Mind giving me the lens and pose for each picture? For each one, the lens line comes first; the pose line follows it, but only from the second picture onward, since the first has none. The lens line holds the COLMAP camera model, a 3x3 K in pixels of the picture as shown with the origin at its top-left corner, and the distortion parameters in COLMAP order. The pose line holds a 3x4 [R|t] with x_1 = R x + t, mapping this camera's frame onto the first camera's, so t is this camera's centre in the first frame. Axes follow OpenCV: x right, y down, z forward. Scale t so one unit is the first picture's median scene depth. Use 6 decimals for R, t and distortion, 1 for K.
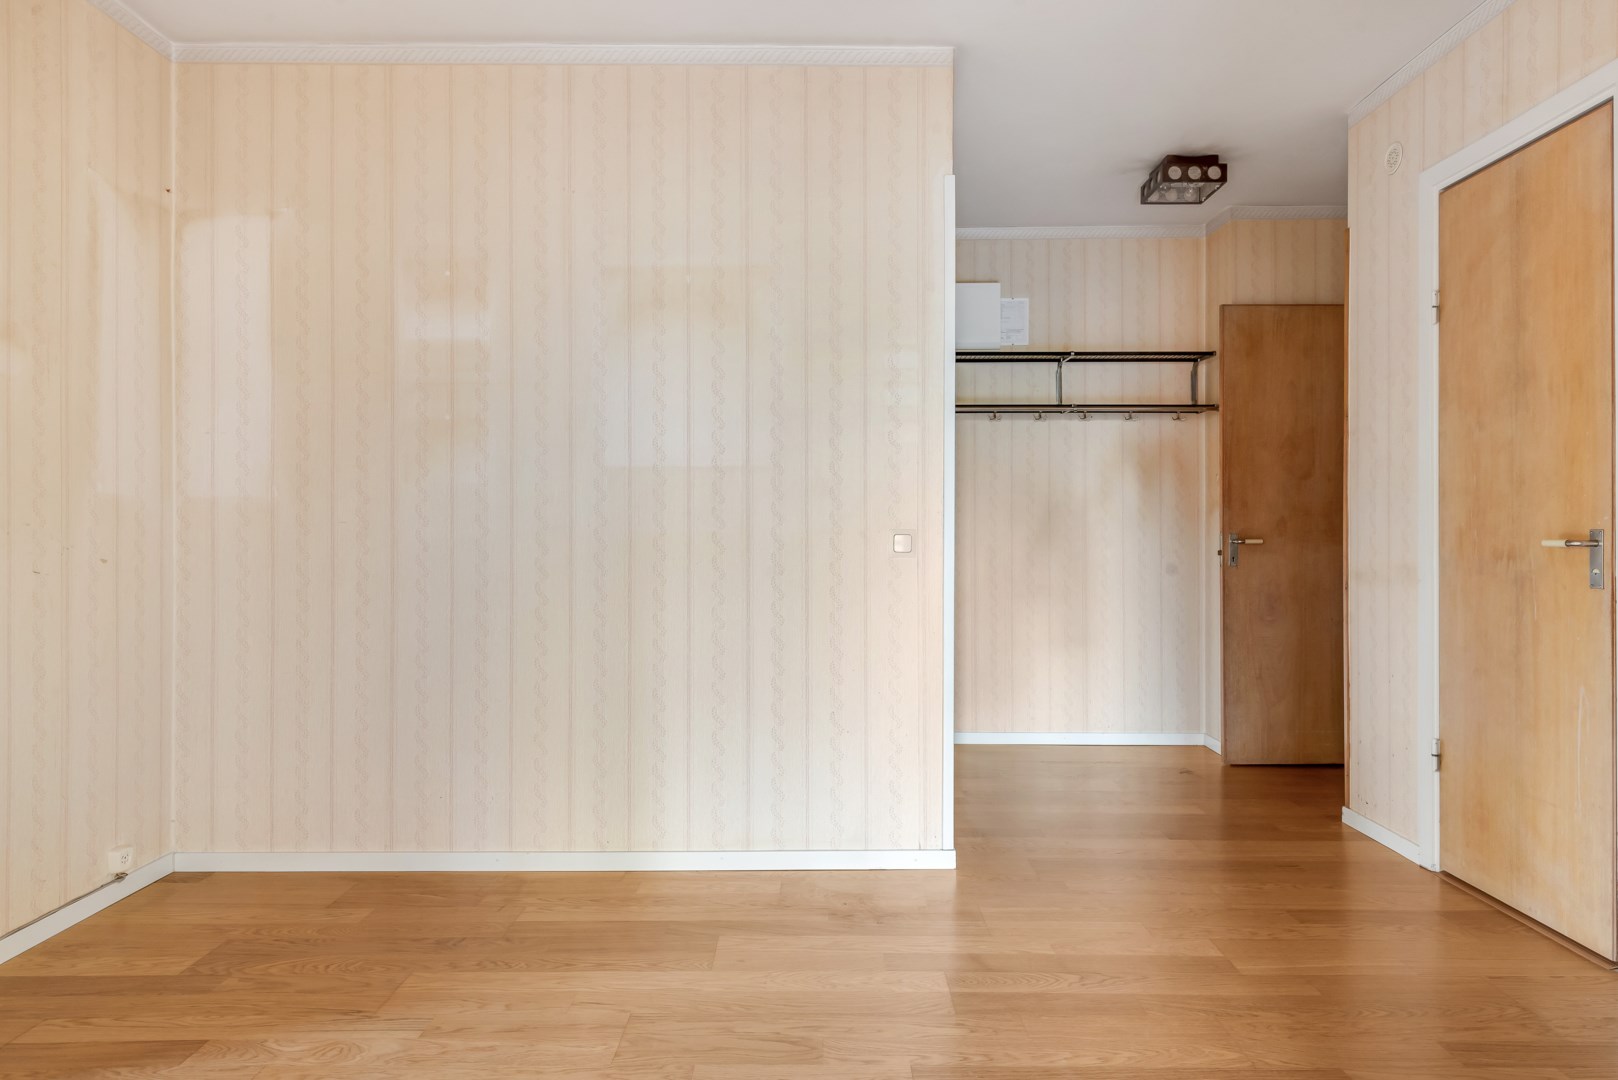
lens RADIAL K [[902.8, 0, 813.3], [0, 902.8, 538.7], [0, 0, 1]] dist [-0.000505, 0.000102]
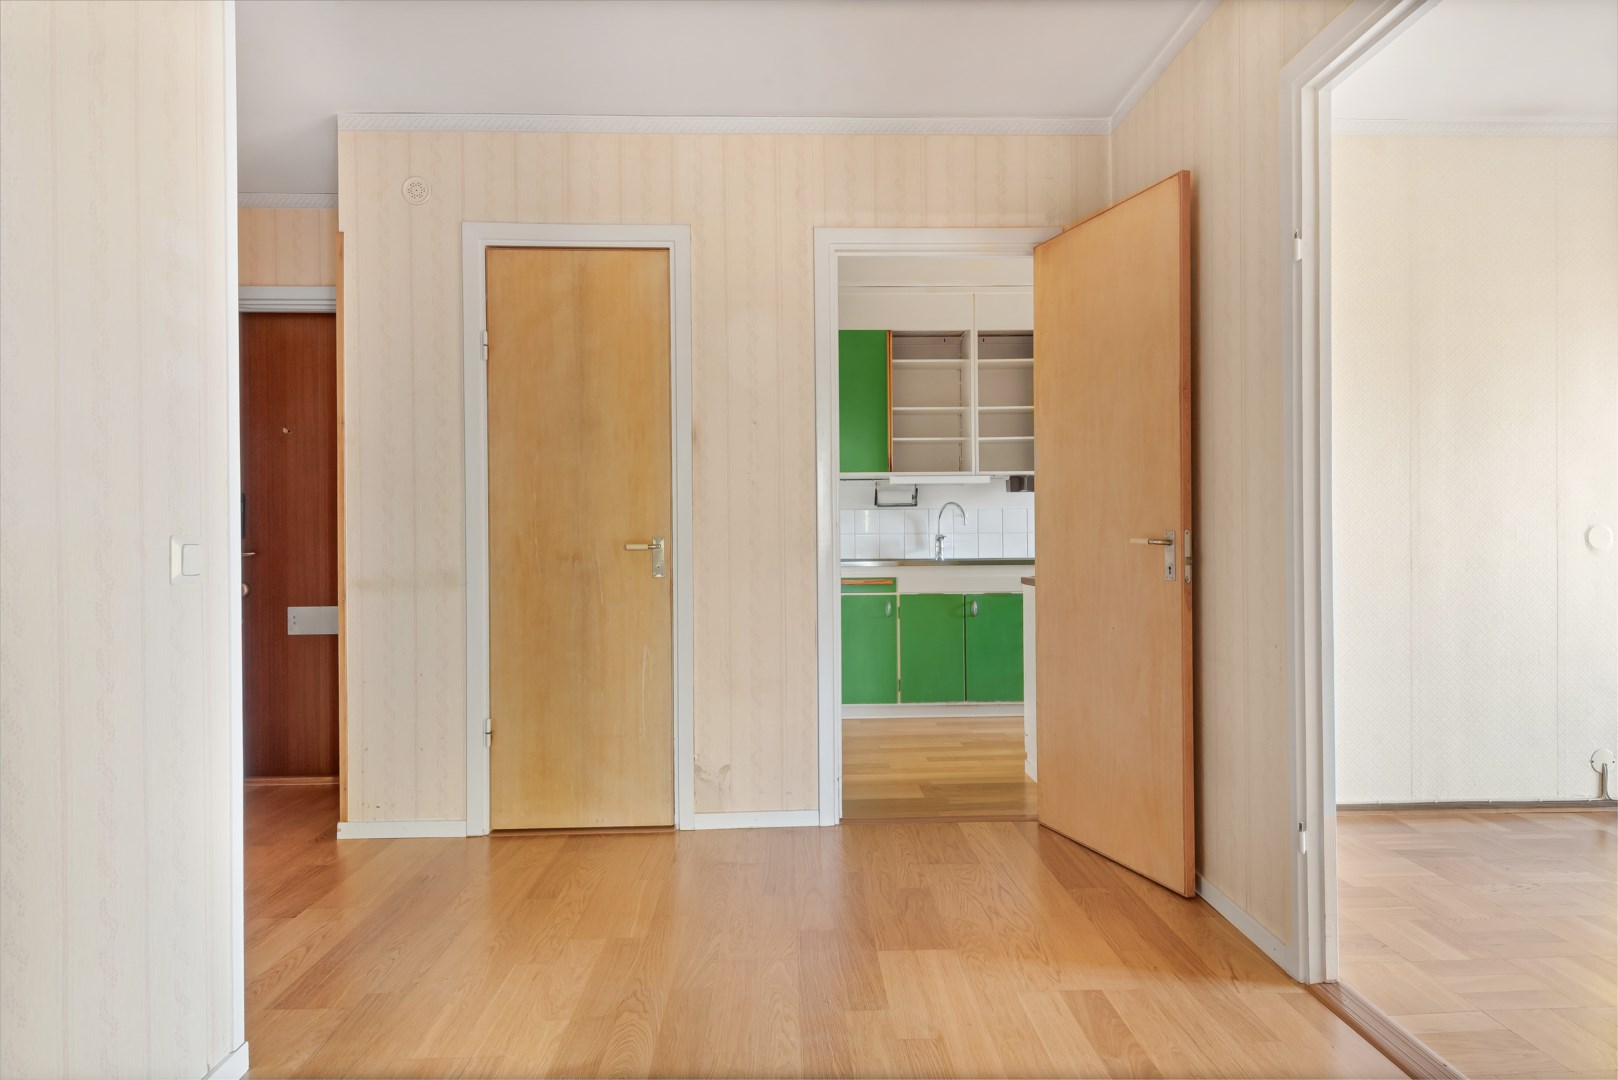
lens RADIAL K [[902.8, 0, 813.3], [0, 902.8, 538.7], [0, 0, 1]] dist [-0.000505, 0.000102]
pose [[-0.028672, 0.002328, 0.999586, -0.521478], [0.010825, 0.999939, -0.002018, -0.001979], [-0.999530, 0.010763, -0.028695, 0.668628]]
